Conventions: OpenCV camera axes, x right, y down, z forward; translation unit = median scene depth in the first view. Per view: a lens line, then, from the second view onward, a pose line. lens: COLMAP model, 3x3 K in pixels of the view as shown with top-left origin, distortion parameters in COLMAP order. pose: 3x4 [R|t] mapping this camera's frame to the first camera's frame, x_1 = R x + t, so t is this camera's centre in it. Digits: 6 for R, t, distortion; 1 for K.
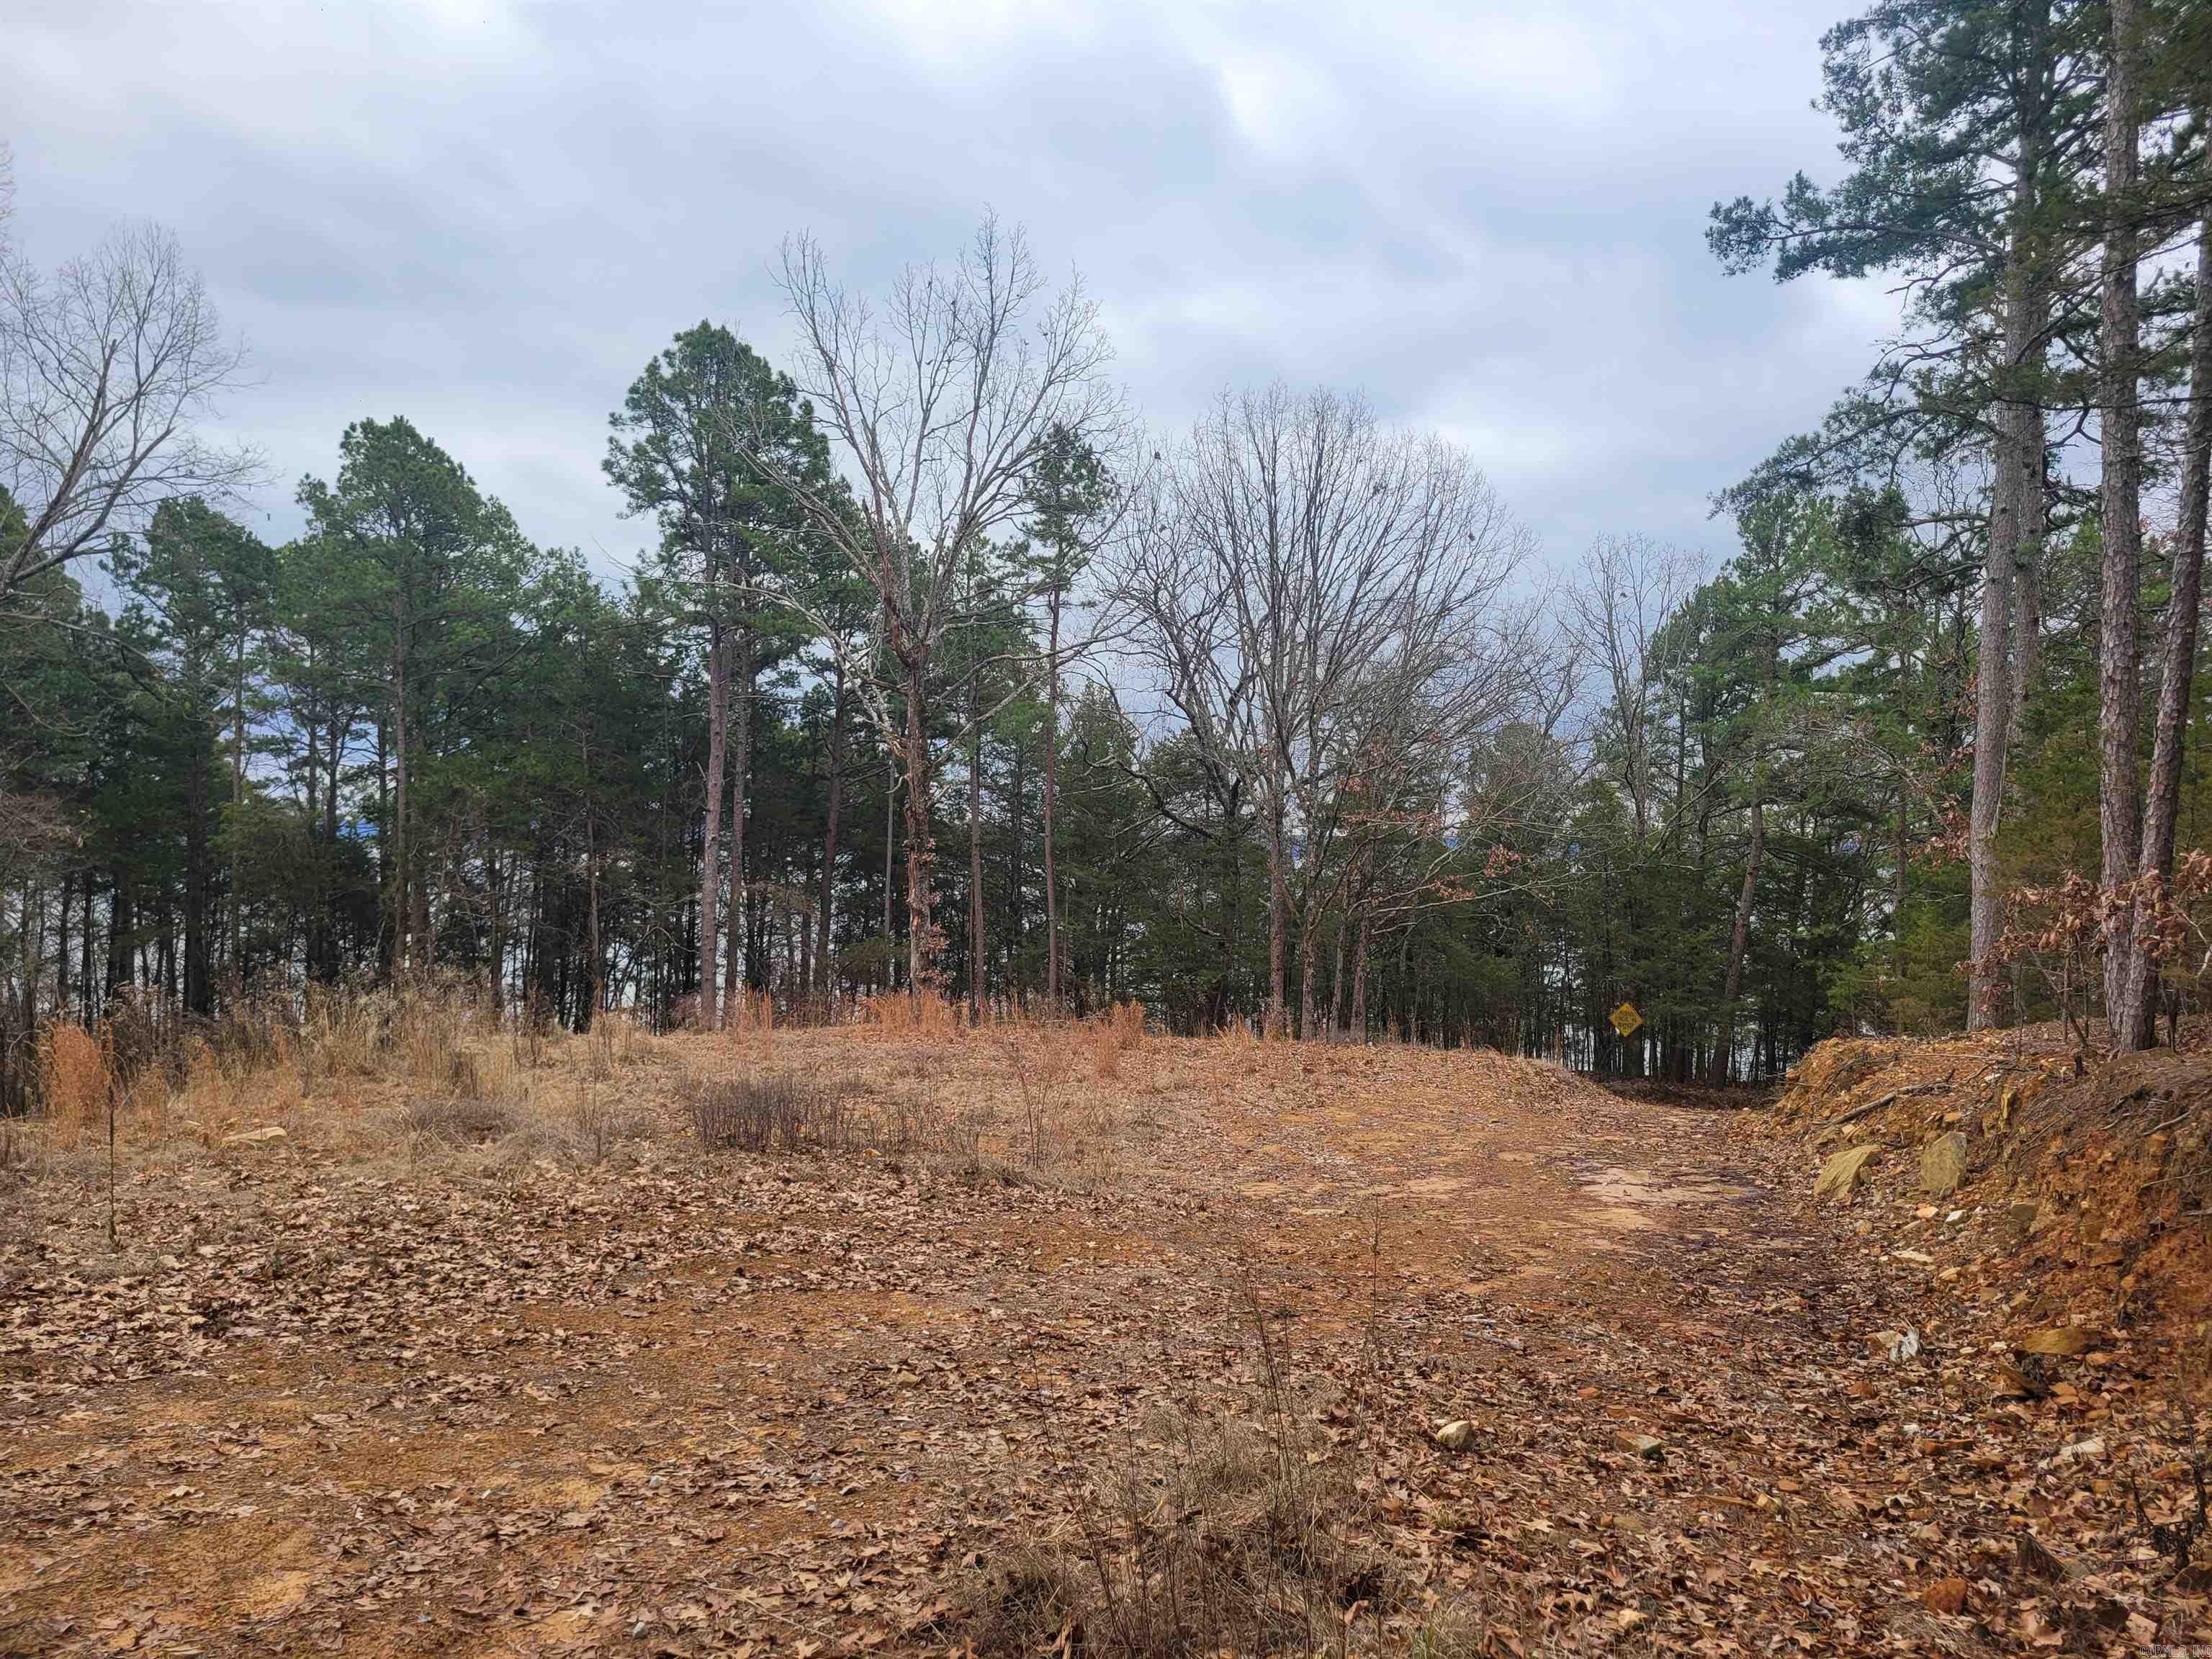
lens RADIAL K [[1645.4, 0, 1120.0], [0, 1645.4, 842.7], [0, 0, 1]] dist [0.056758, -0.030933]
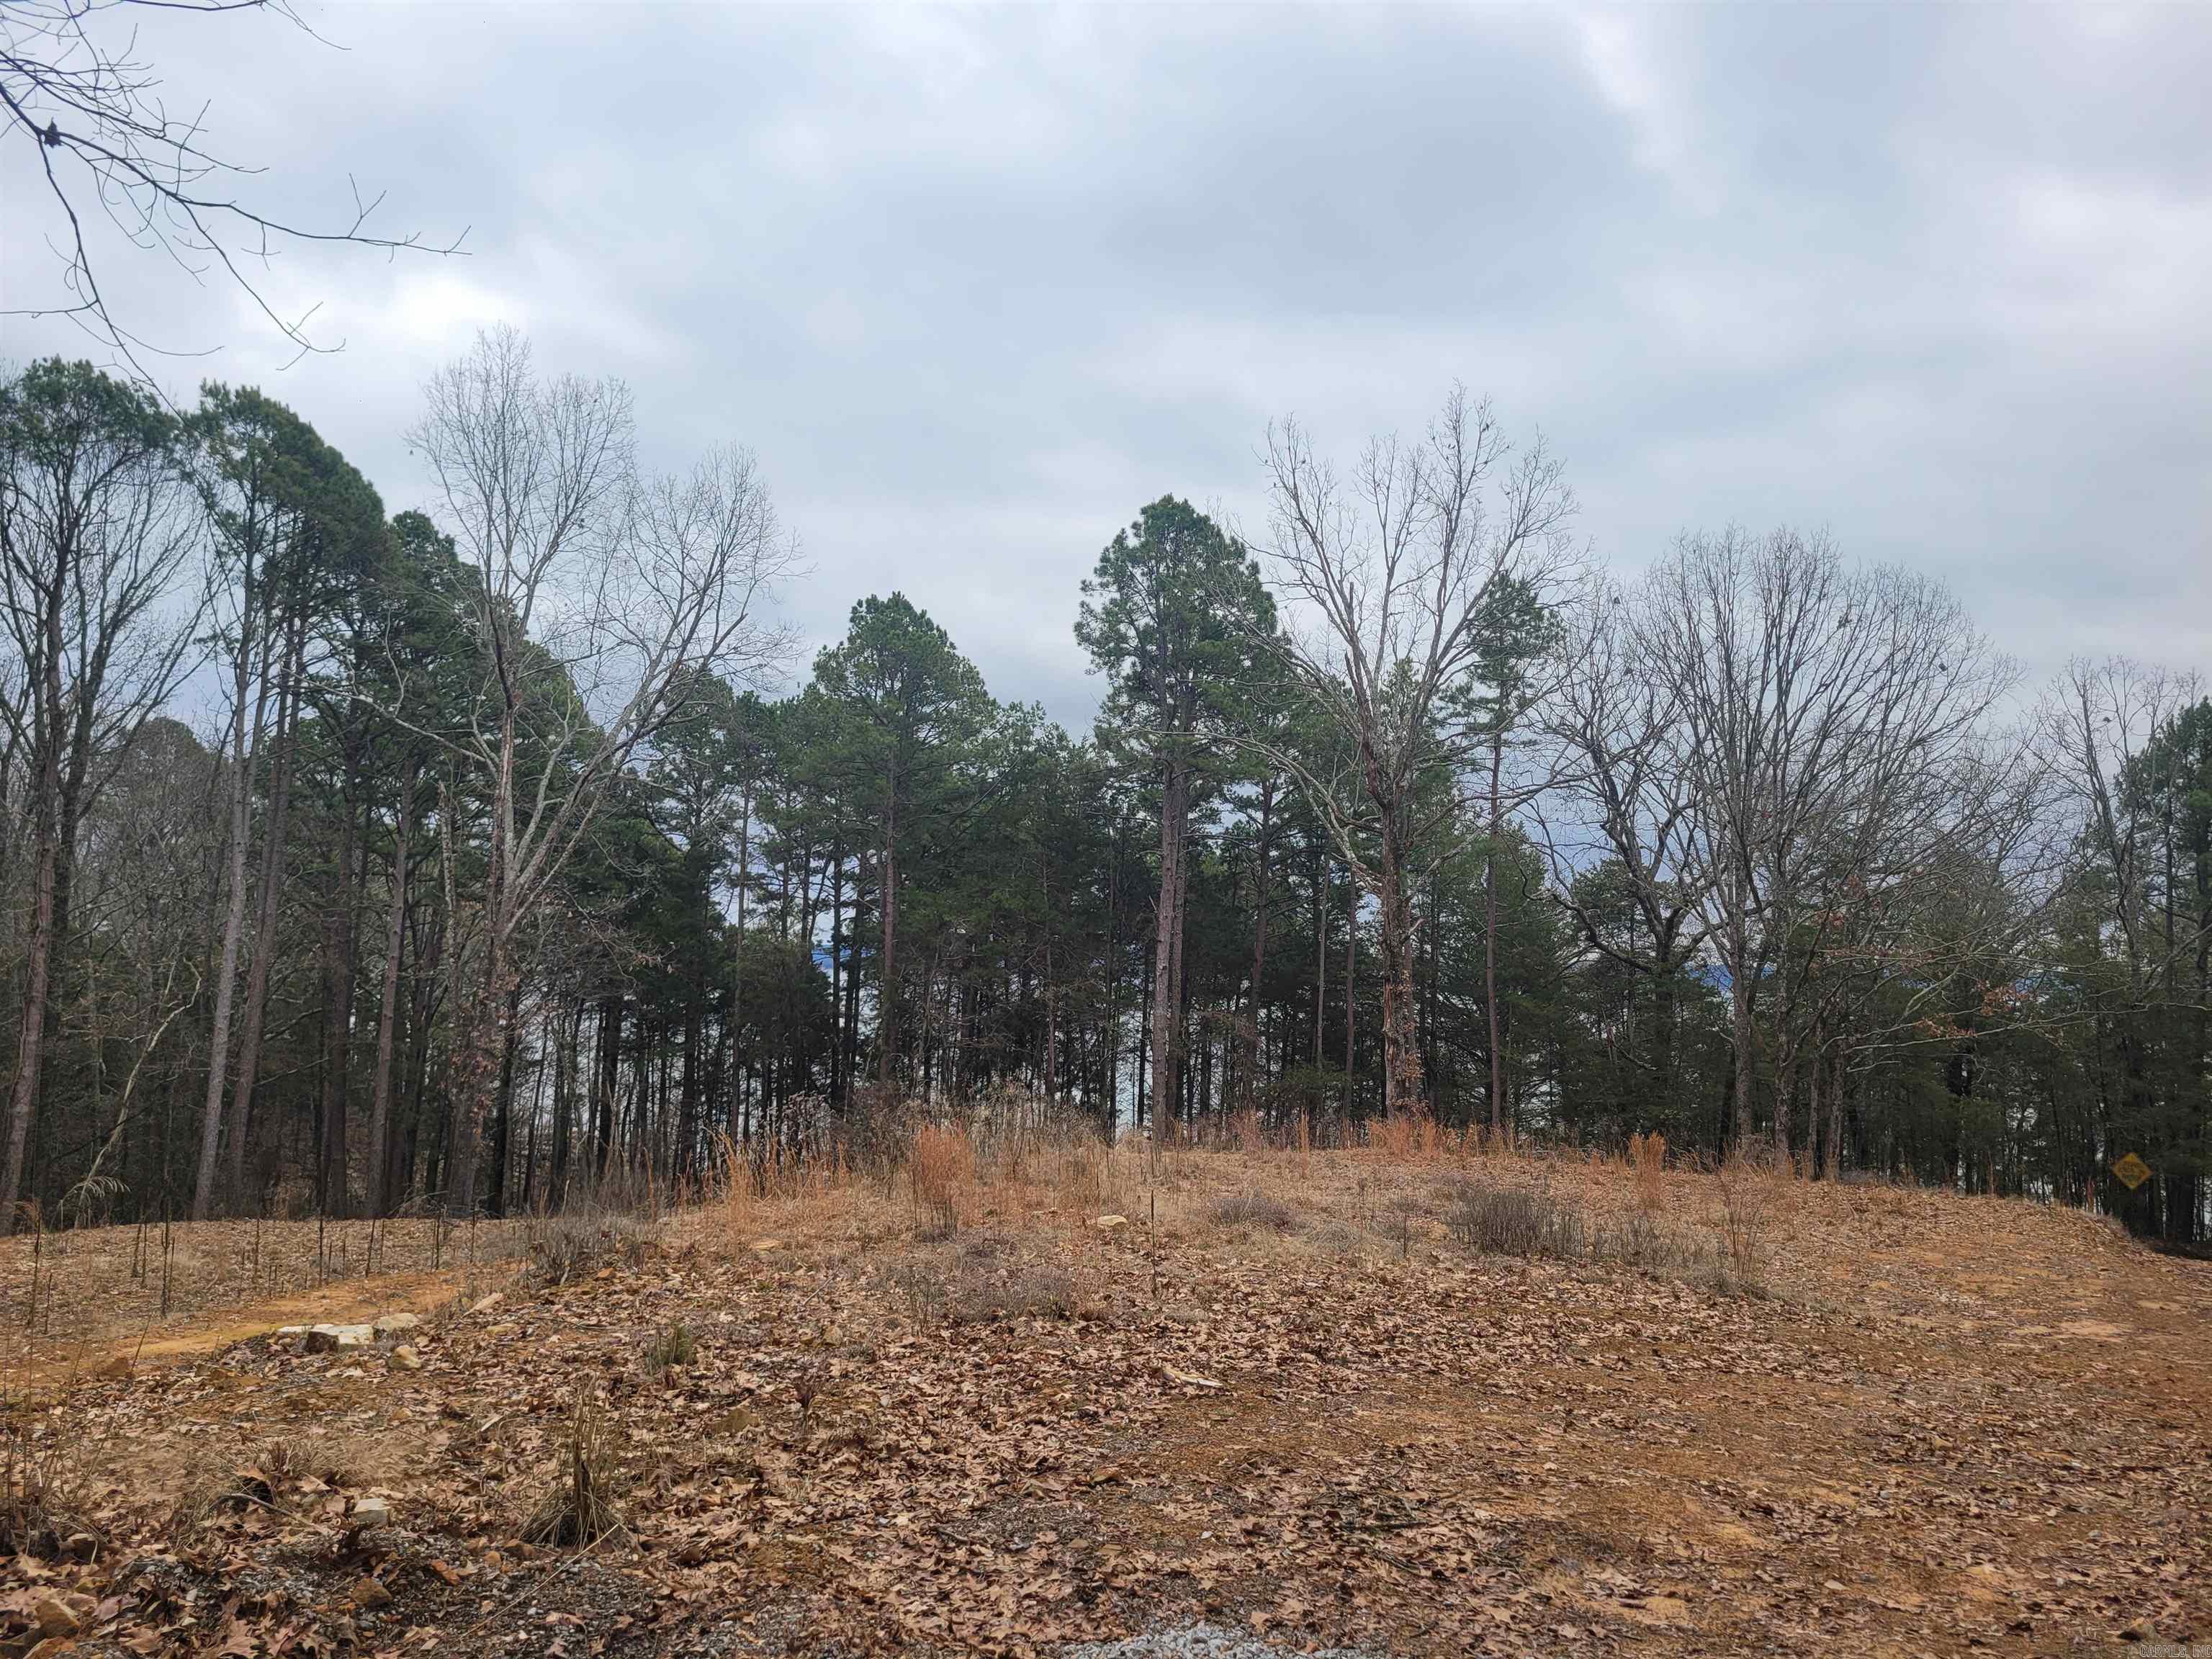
lens RADIAL K [[1645.4, 0, 1113.3], [0, 1645.4, 832.3], [0, 0, 1]] dist [0.056758, -0.030933]
pose [[0.980503, -0.009813, -0.196260, -0.071602], [-0.006423, 0.996618, -0.081918, -0.002524], [0.196400, 0.081581, 0.977124, -0.053204]]
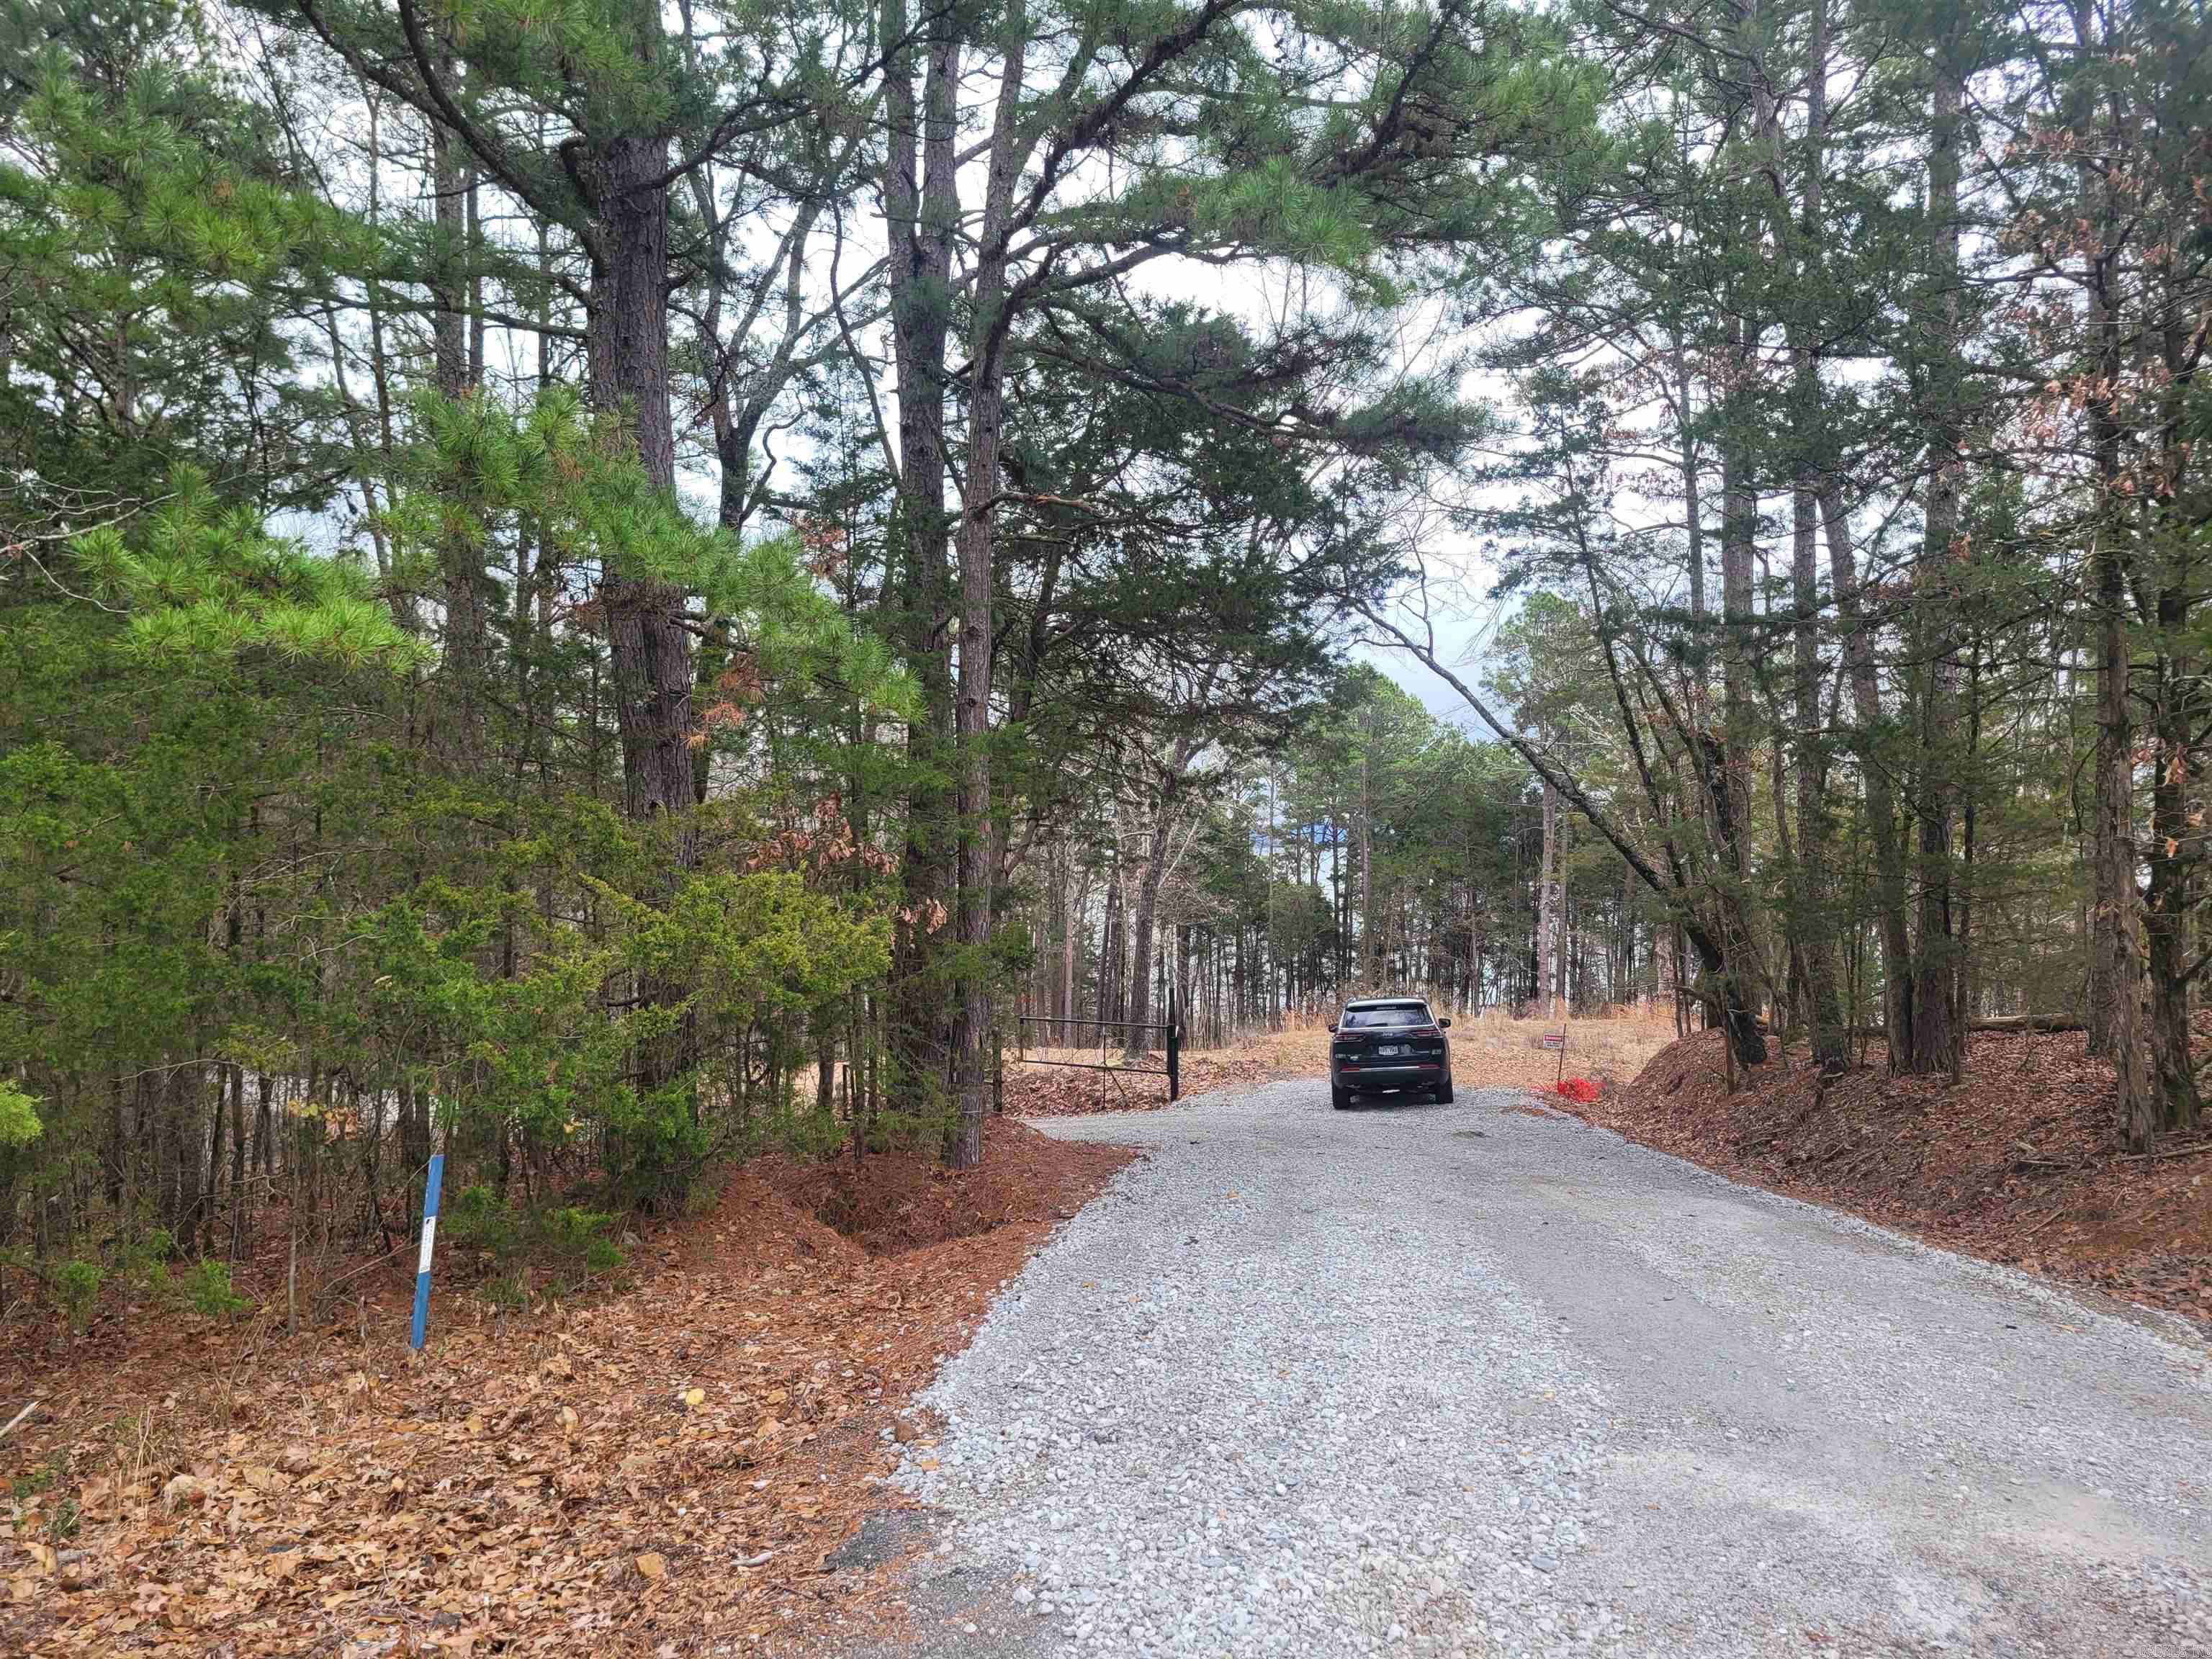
lens RADIAL K [[1645.4, 0, 1108.4], [0, 1645.4, 839.8], [0, 0, 1]] dist [0.056758, -0.030933]
pose [[0.874676, -0.016405, -0.484430, 0.170882], [0.013934, 0.999865, -0.008700, -0.055830], [0.484507, 0.000859, 0.874787, -0.656232]]
